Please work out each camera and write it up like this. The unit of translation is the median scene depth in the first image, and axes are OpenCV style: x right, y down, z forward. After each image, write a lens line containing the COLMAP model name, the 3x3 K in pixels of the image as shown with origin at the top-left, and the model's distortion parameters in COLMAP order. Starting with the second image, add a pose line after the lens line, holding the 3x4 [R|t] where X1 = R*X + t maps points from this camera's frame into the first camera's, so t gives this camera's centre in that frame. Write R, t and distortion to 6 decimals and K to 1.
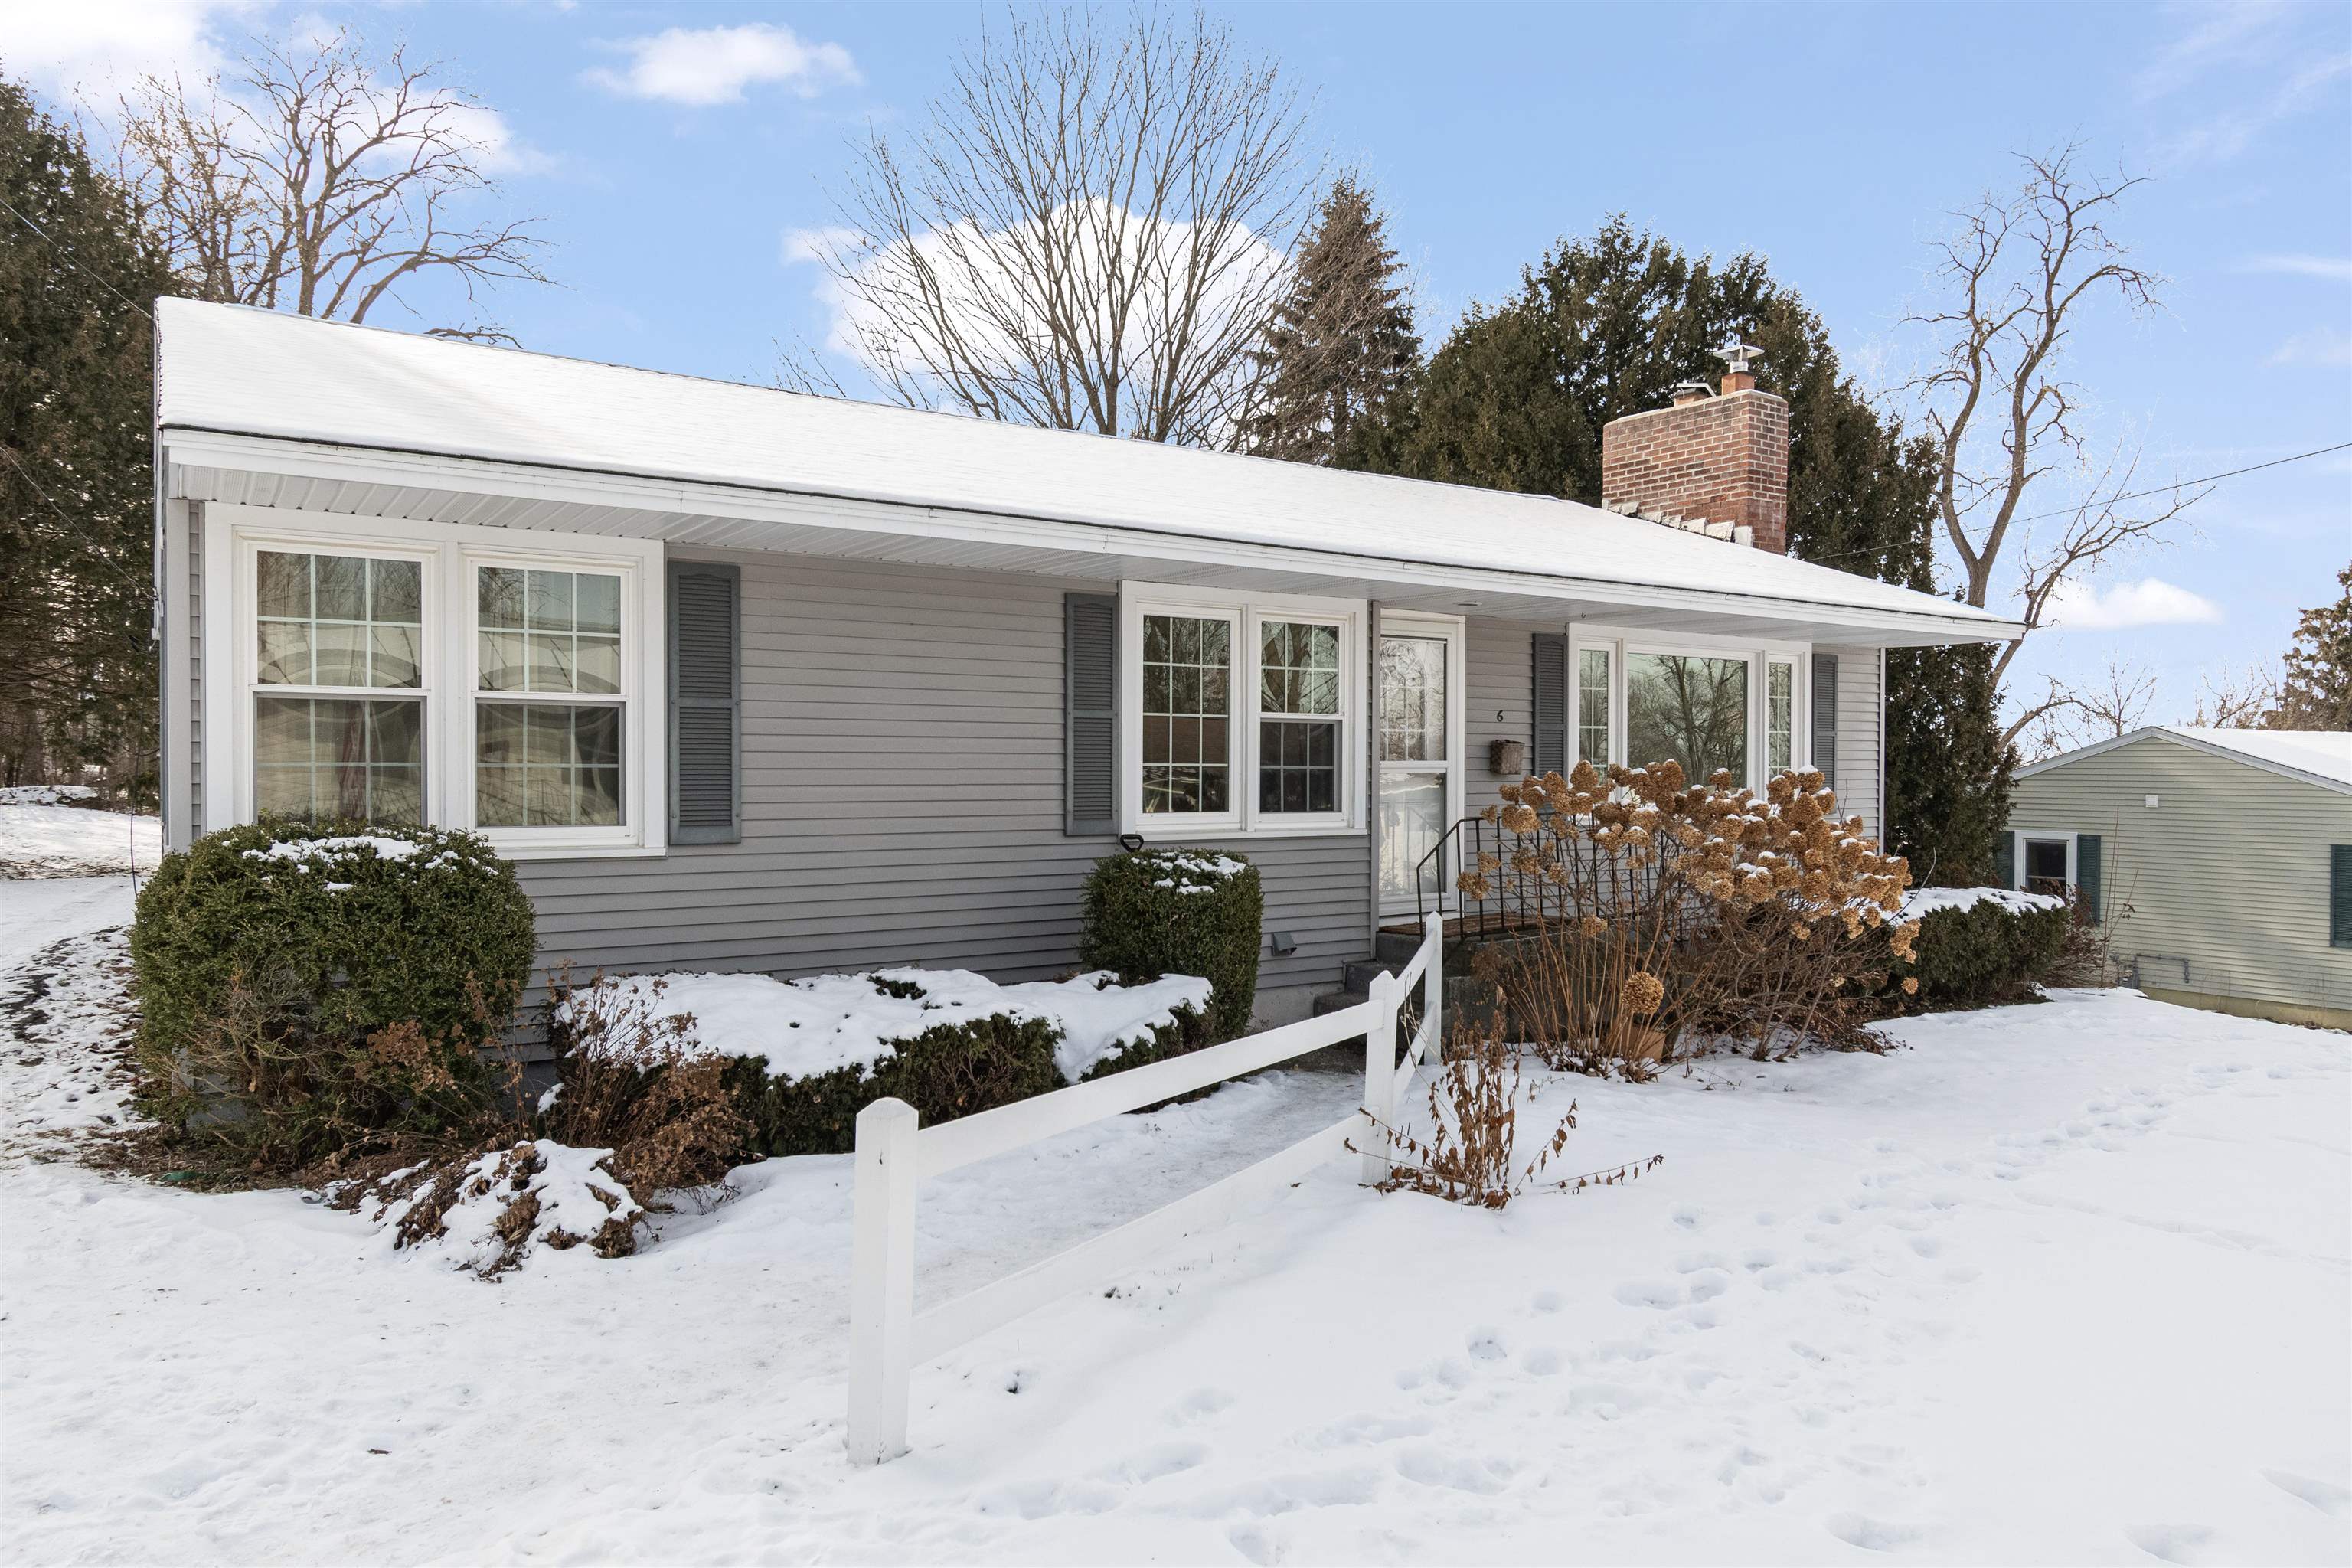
lens RADIAL K [[1507.3, 0, 1214.7], [0, 1507.3, 785.0], [0, 0, 1]] dist [0.003581, -0.000981]
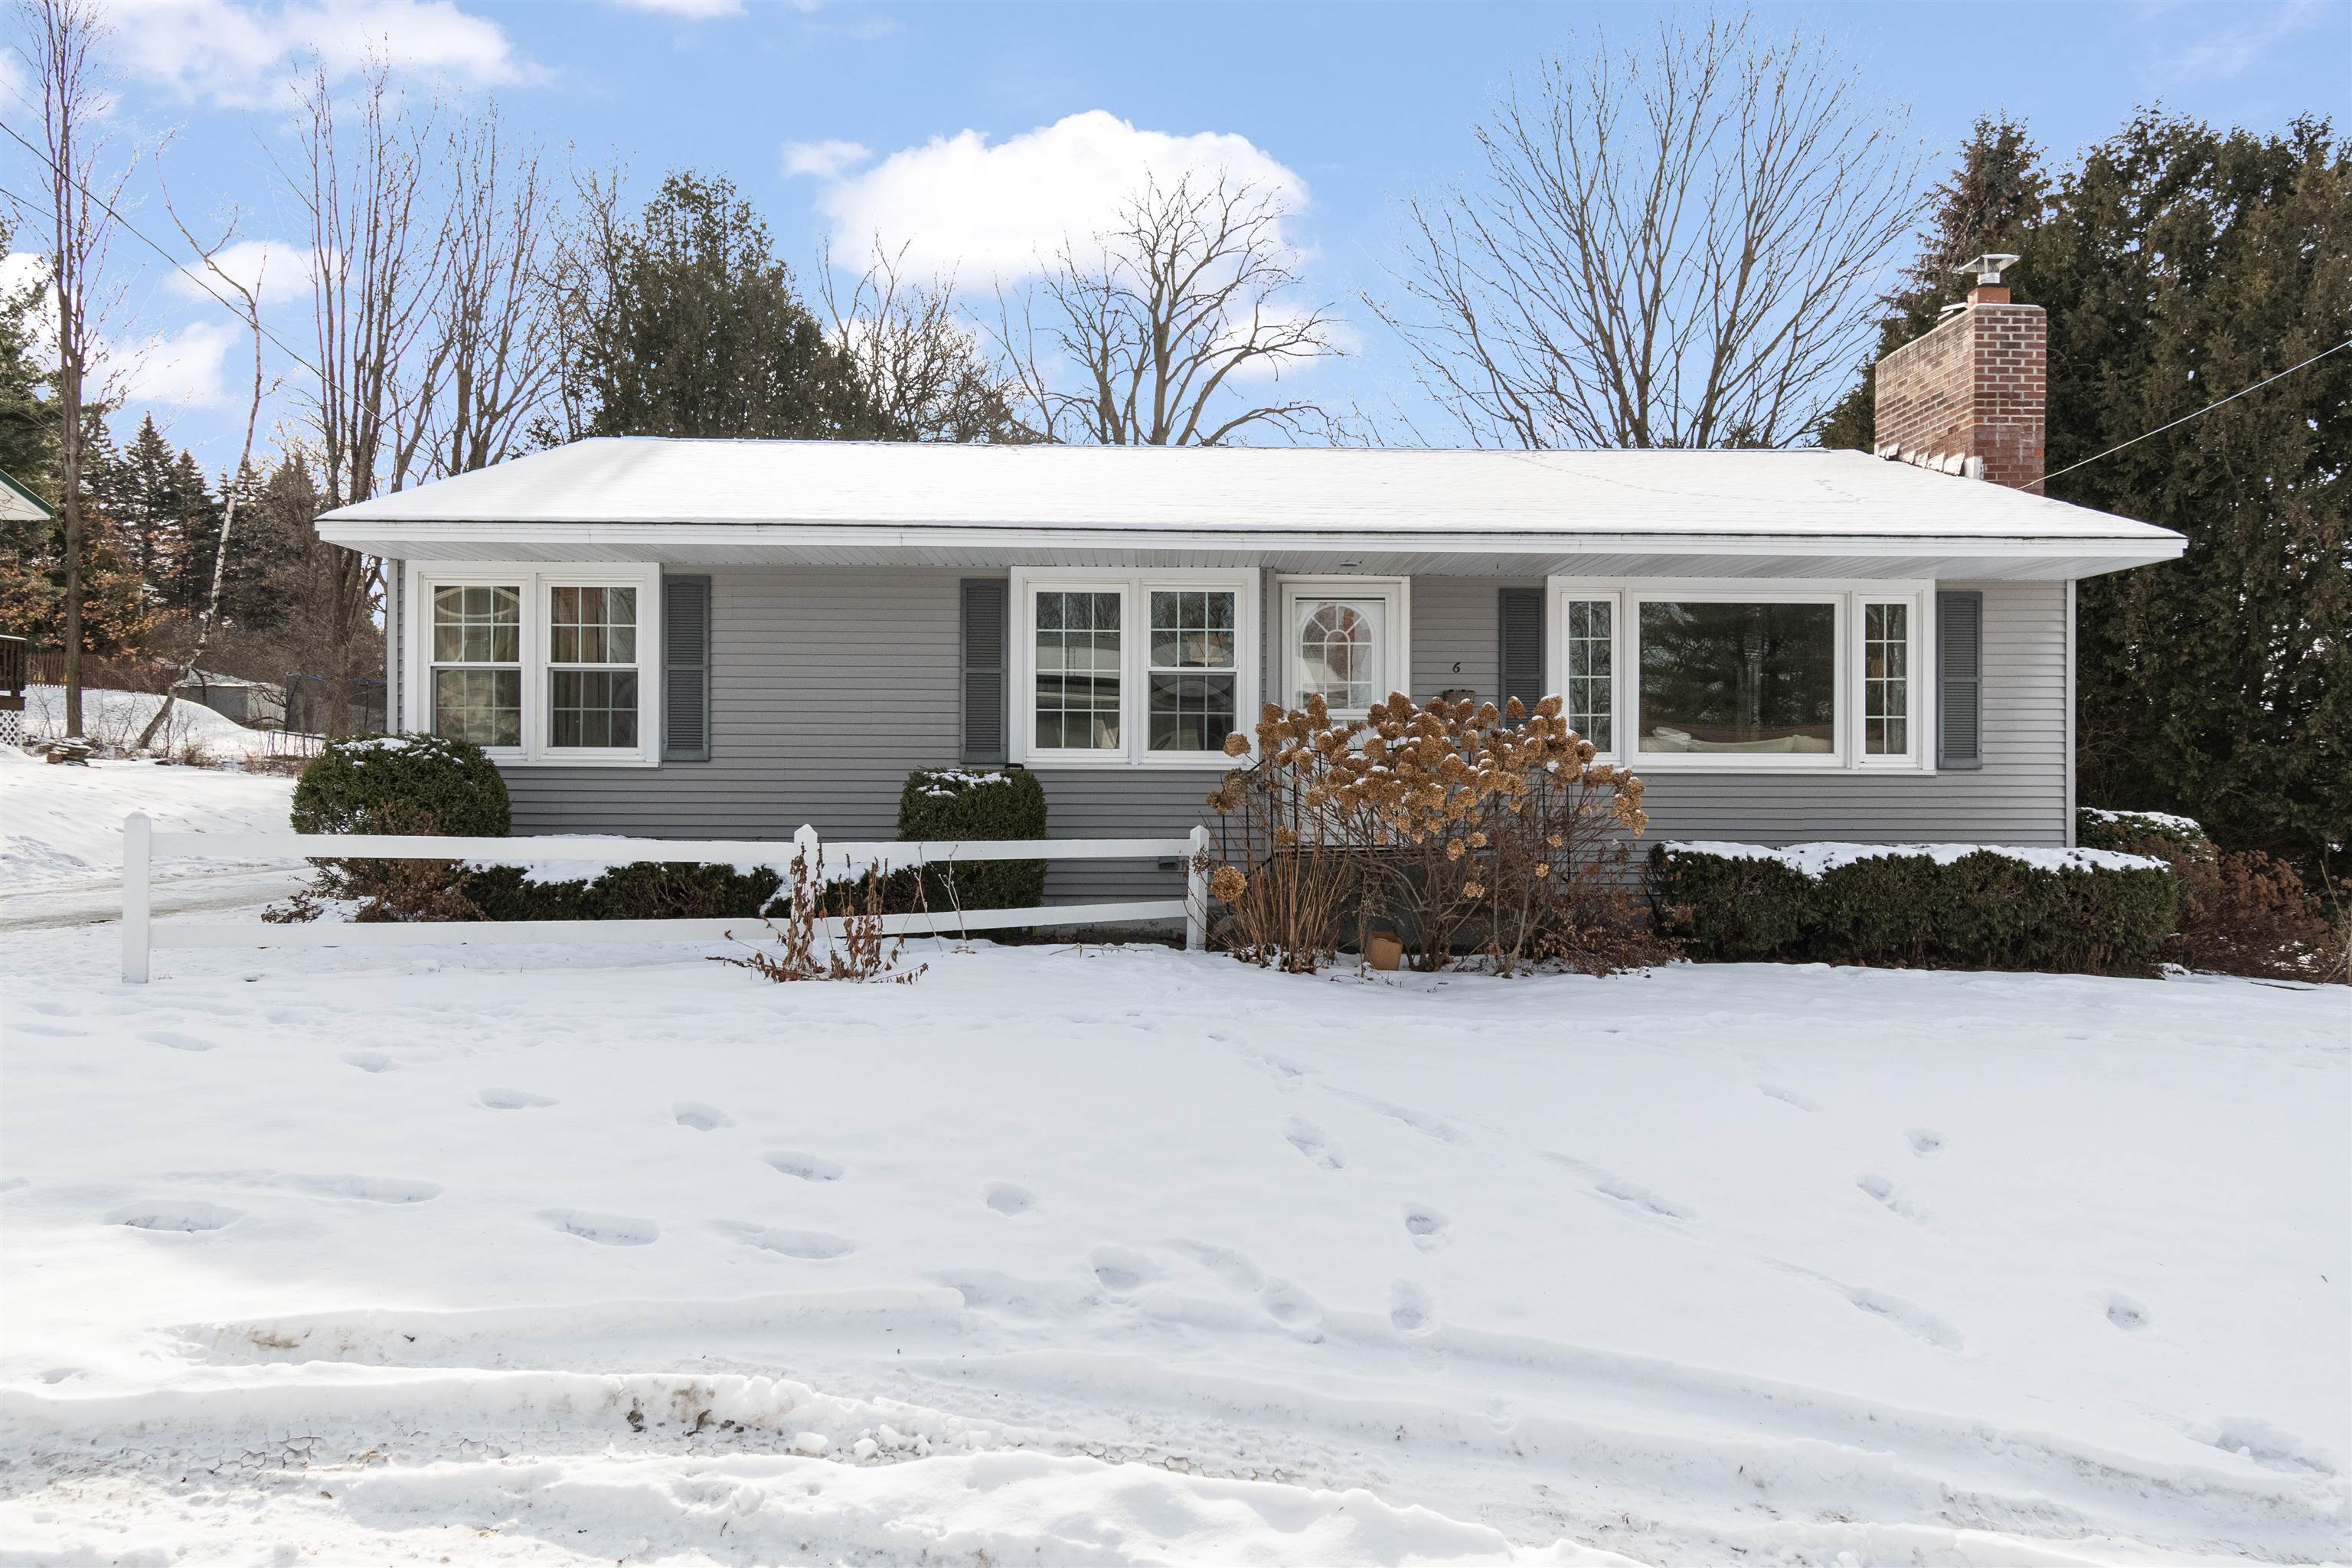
lens RADIAL K [[1507.3, 0, 1221.6], [0, 1507.3, 773.9], [0, 0, 1]] dist [0.003581, -0.000981]
pose [[0.841727, -0.004838, -0.539881, 0.704094], [-0.008387, 0.999722, -0.022036, 0.061261], [0.539838, 0.023077, 0.841453, 0.015627]]
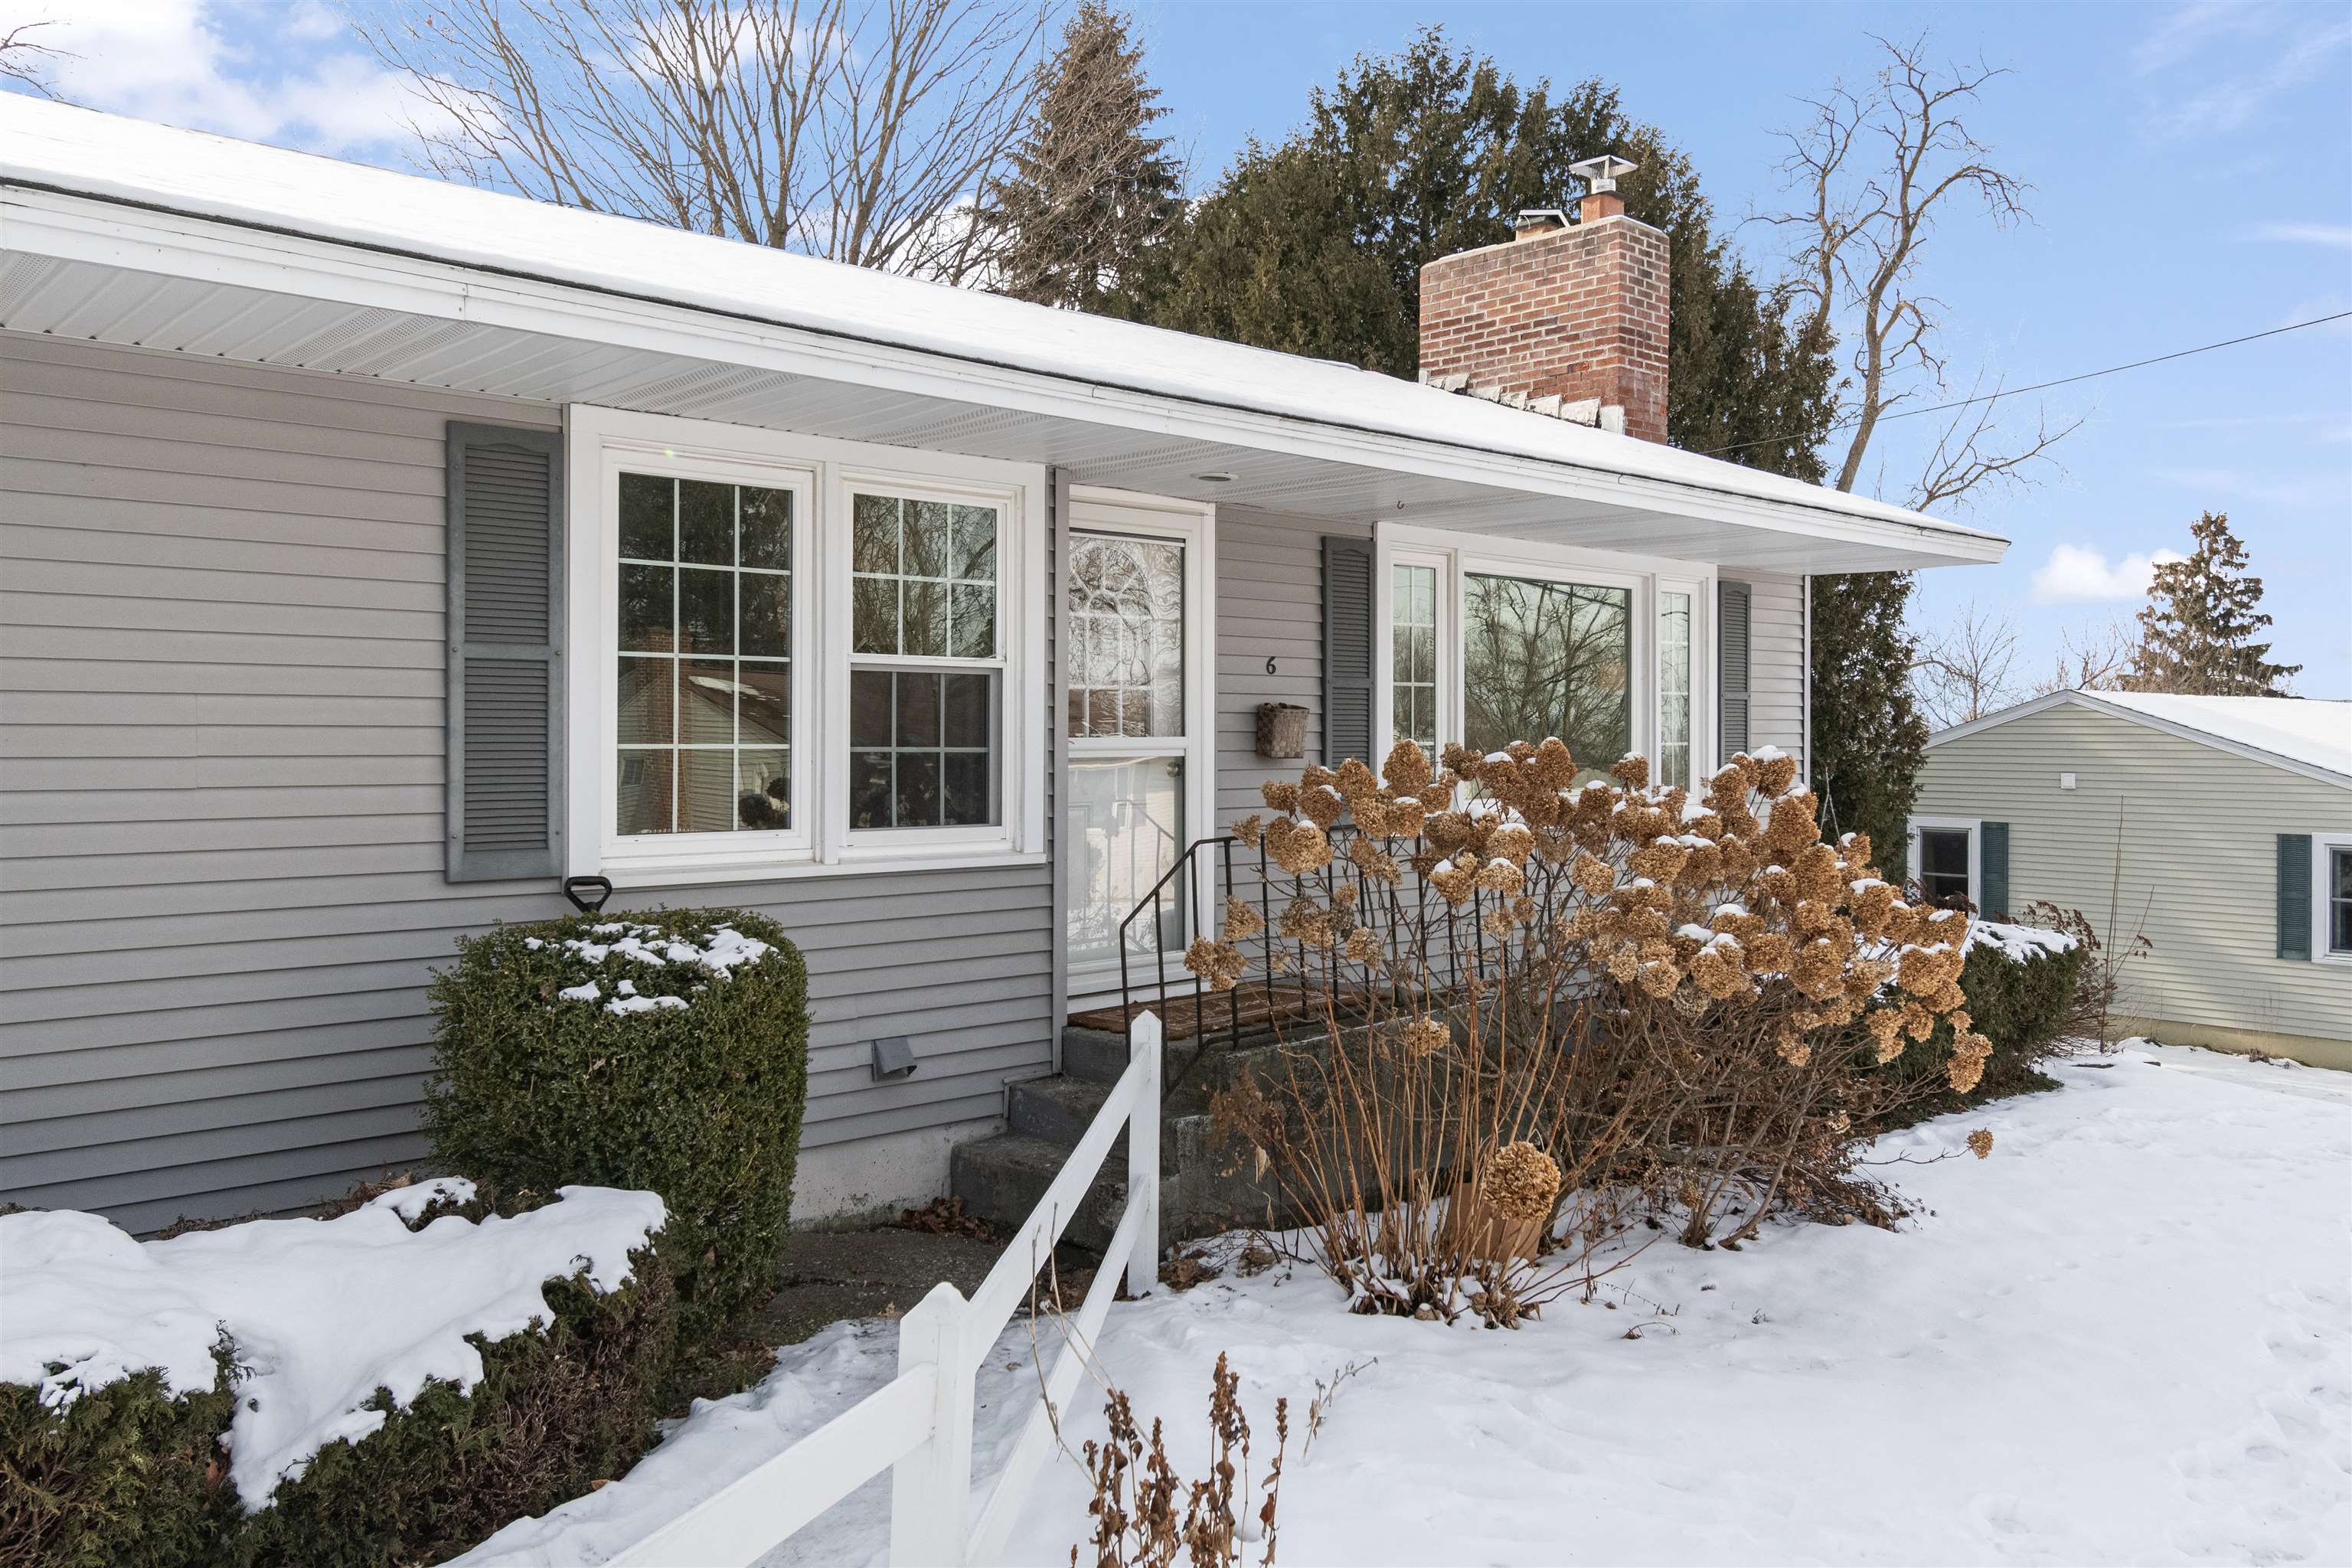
lens RADIAL K [[1751.0, 0, 1201.5], [0, 1751.0, 736.3], [0, 0, 1]] dist [0.003491, -0.005648]
pose [[0.990854, 0.000488, 0.134937, 0.069652], [0.000989, 0.999940, -0.010881, -0.009229], [-0.134934, 0.010915, 0.990794, 0.314791]]
